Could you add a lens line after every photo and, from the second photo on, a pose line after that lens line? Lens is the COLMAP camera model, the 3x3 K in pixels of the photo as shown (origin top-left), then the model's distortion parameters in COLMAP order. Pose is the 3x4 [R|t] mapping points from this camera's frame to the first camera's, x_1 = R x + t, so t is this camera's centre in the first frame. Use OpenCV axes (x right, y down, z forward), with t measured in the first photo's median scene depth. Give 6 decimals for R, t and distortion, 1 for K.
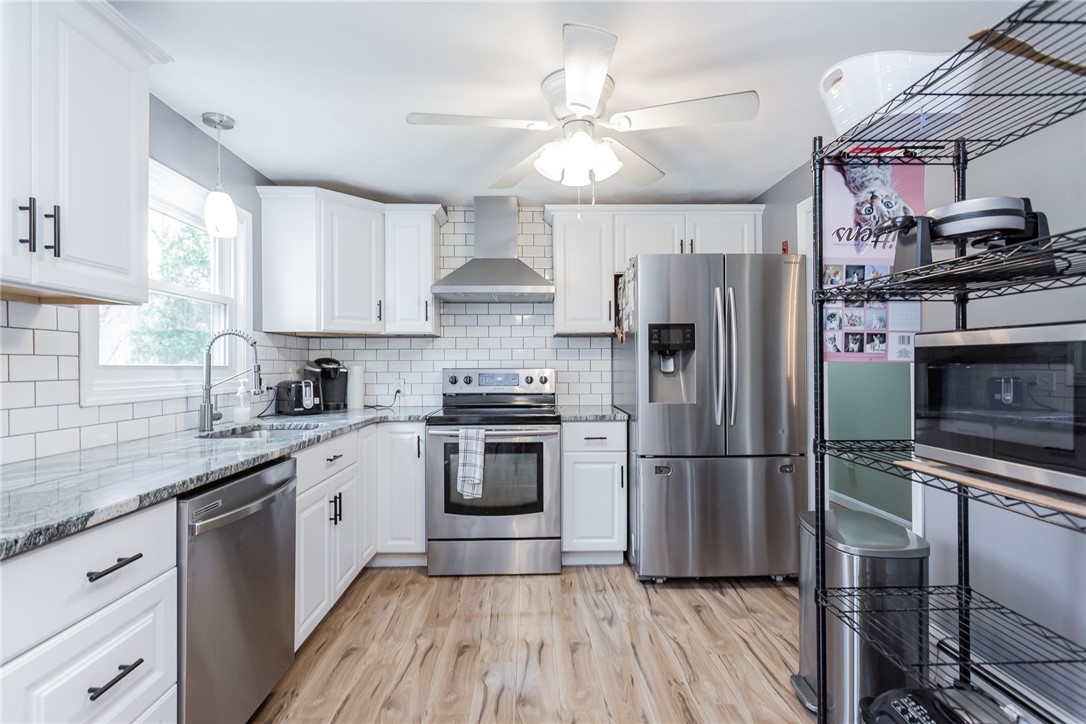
lens RADIAL K [[516.1, 0, 543.0], [0, 516.1, 362.0], [0, 0, 1]] dist [0.024908, 0.000048]
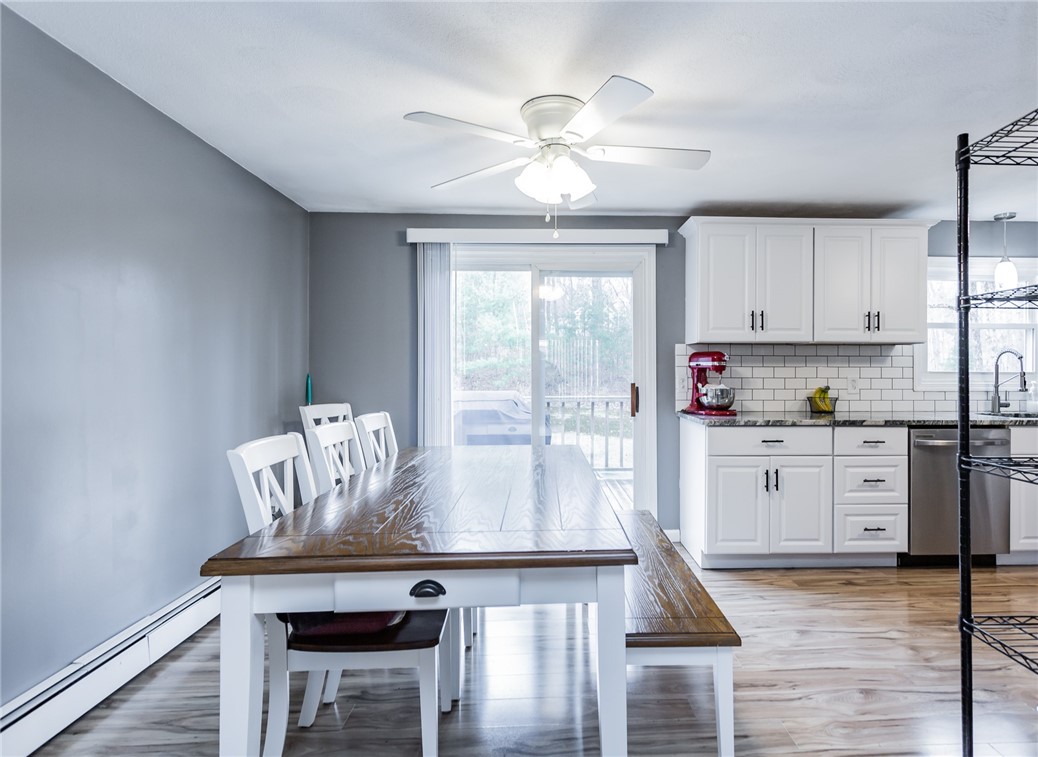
lens RADIAL K [[523.2, 0, 570.0], [0, 523.2, 372.9], [0, 0, 1]] dist [0.001644, 0.000362]
pose [[0.000893, 0.003905, -0.999992, 1.019510], [0.004572, 0.999982, 0.003909, -0.002860], [0.999989, -0.004576, 0.000875, -0.327953]]
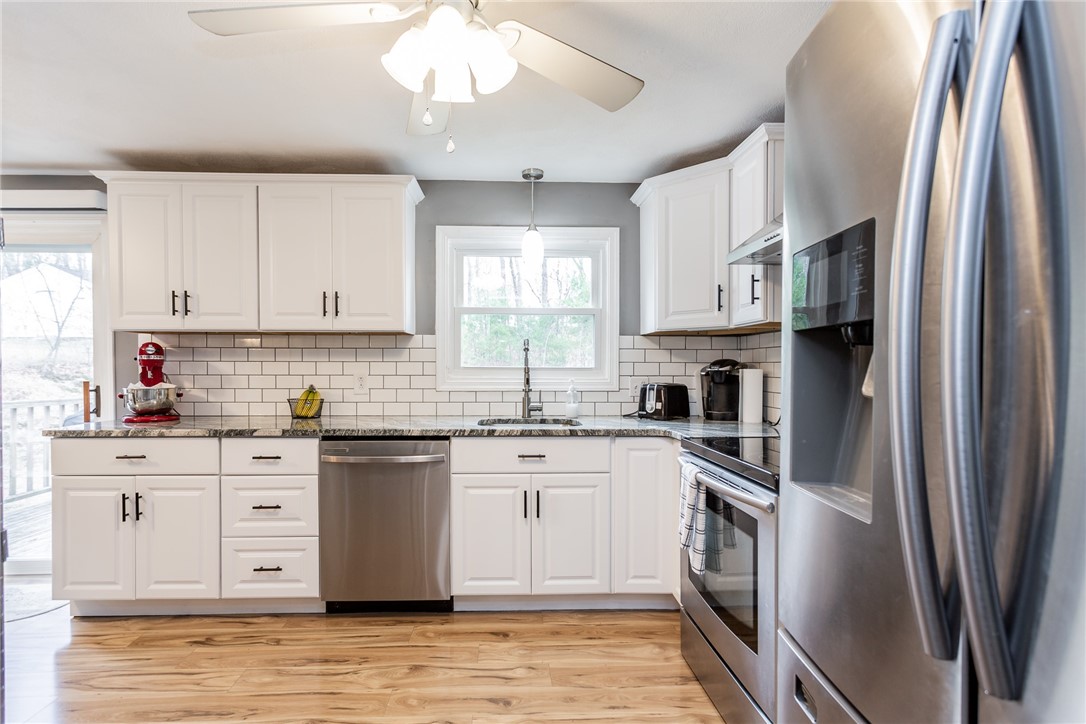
lens RADIAL K [[526.8, 0, 522.0], [0, 526.8, 373.7], [0, 0, 1]] dist [0.002561, 0.000205]
pose [[-0.004170, 0.014789, -0.999882, 0.707752], [0.004678, 0.999880, 0.014769, 0.002830], [0.999980, -0.004616, -0.004239, 1.049255]]
